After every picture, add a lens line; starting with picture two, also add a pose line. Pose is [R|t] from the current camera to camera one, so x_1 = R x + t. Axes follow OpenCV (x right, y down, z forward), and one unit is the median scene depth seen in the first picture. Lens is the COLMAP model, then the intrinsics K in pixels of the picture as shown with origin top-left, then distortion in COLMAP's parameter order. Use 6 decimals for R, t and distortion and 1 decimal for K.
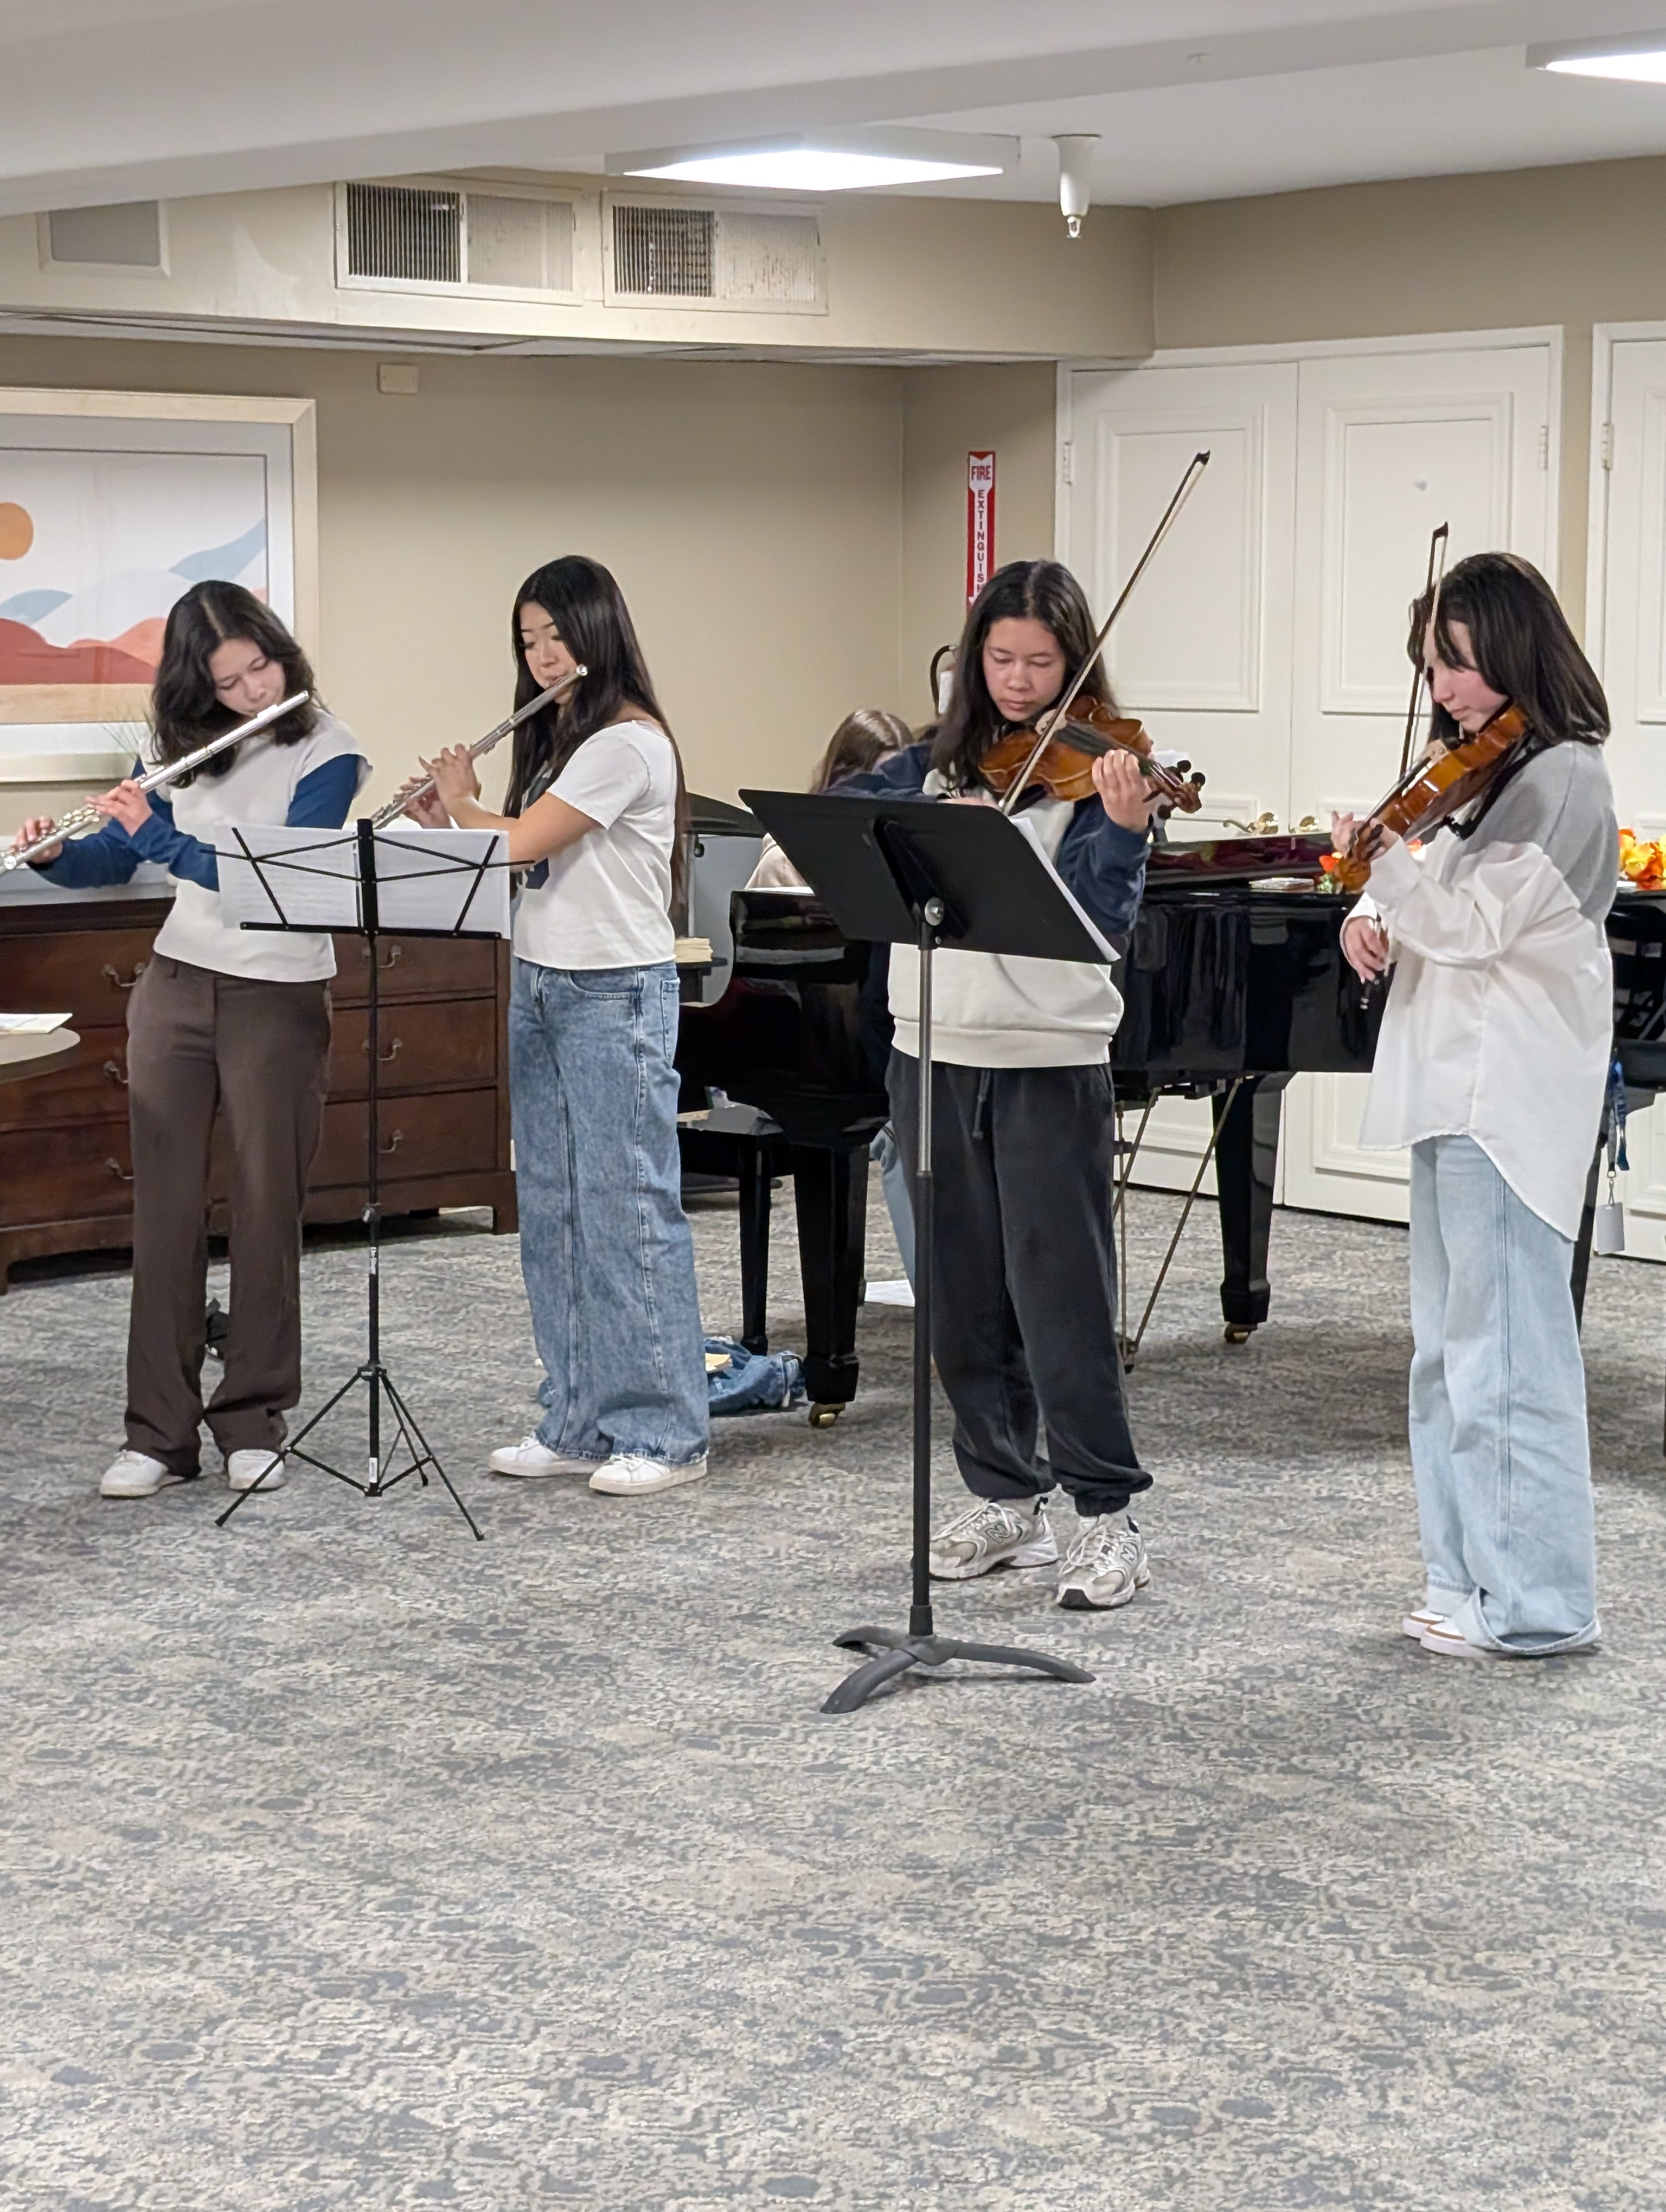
lens RADIAL K [[4479.4, 0, 836.1], [0, 4479.4, 1056.9], [0, 0, 1]] dist [0.254155, -1.639533]
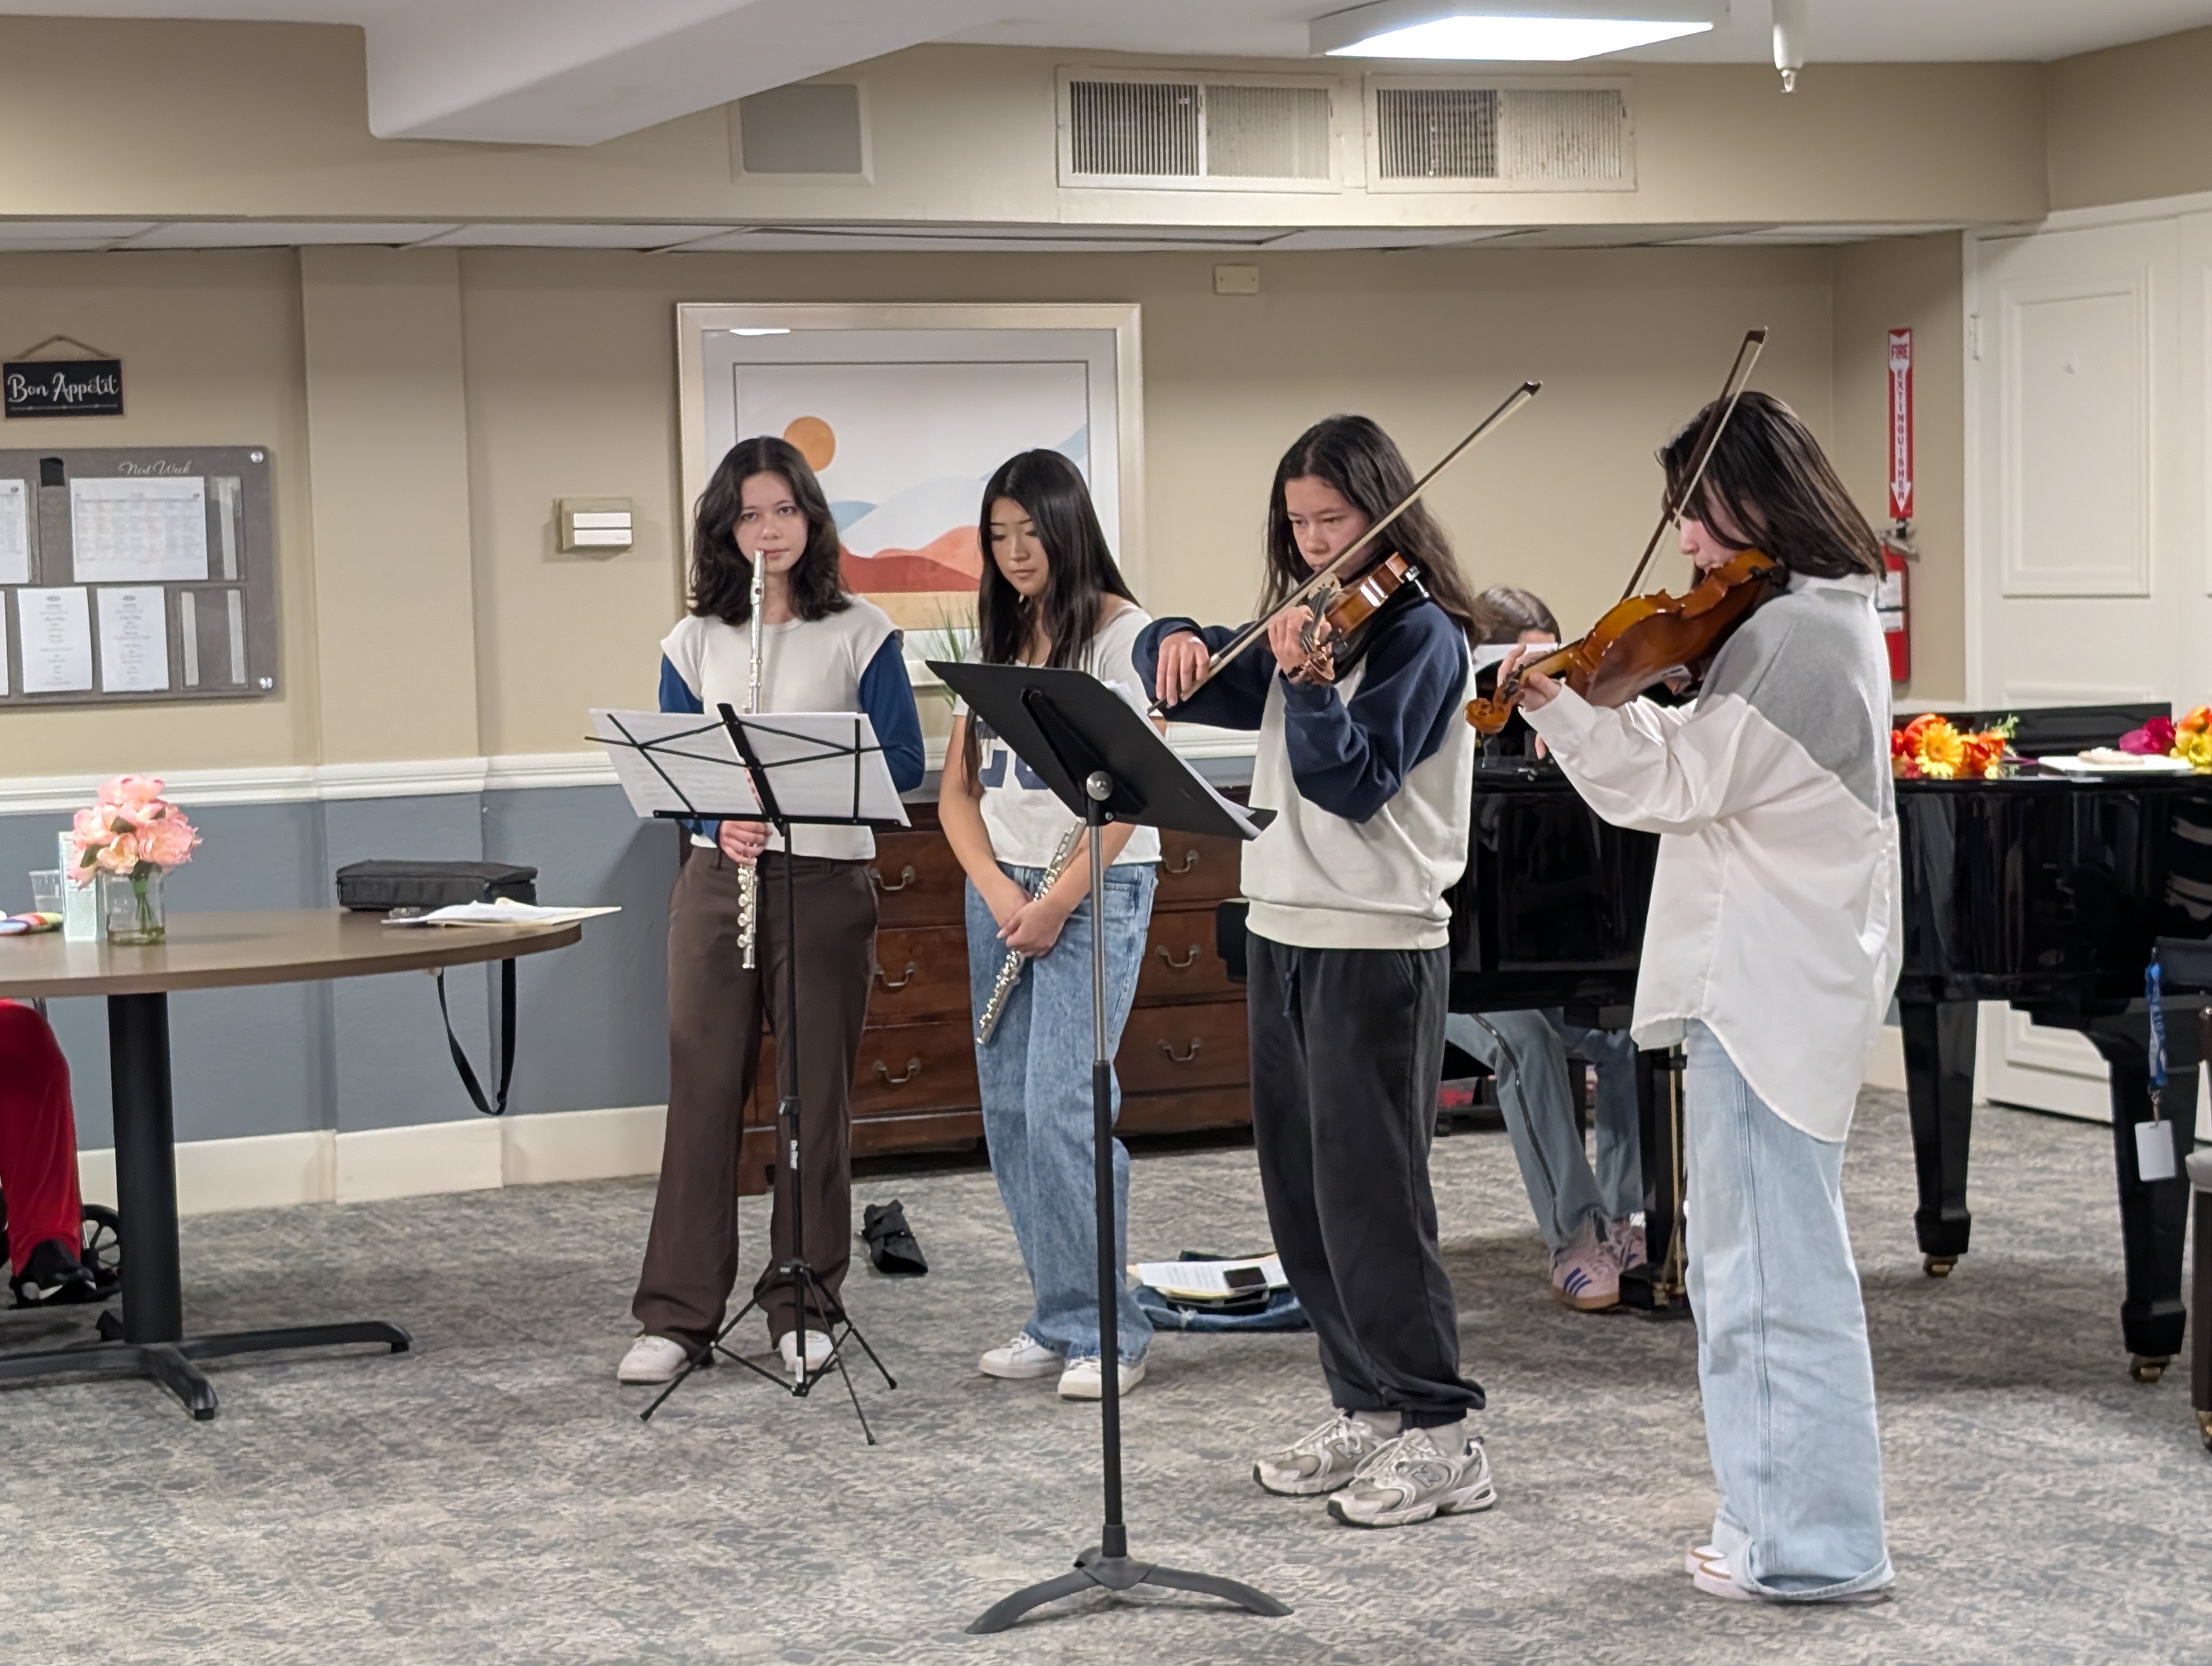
lens RADIAL K [[4479.4, 0, 1106.0], [0, 4479.4, 833.0], [0, 0, 1]] dist [0.254155, -1.639533]
pose [[0.947415, -0.003825, -0.319983, 0.211432], [-0.008363, 0.999291, -0.036708, 0.008032], [0.319897, 0.037453, 0.946712, 0.067951]]
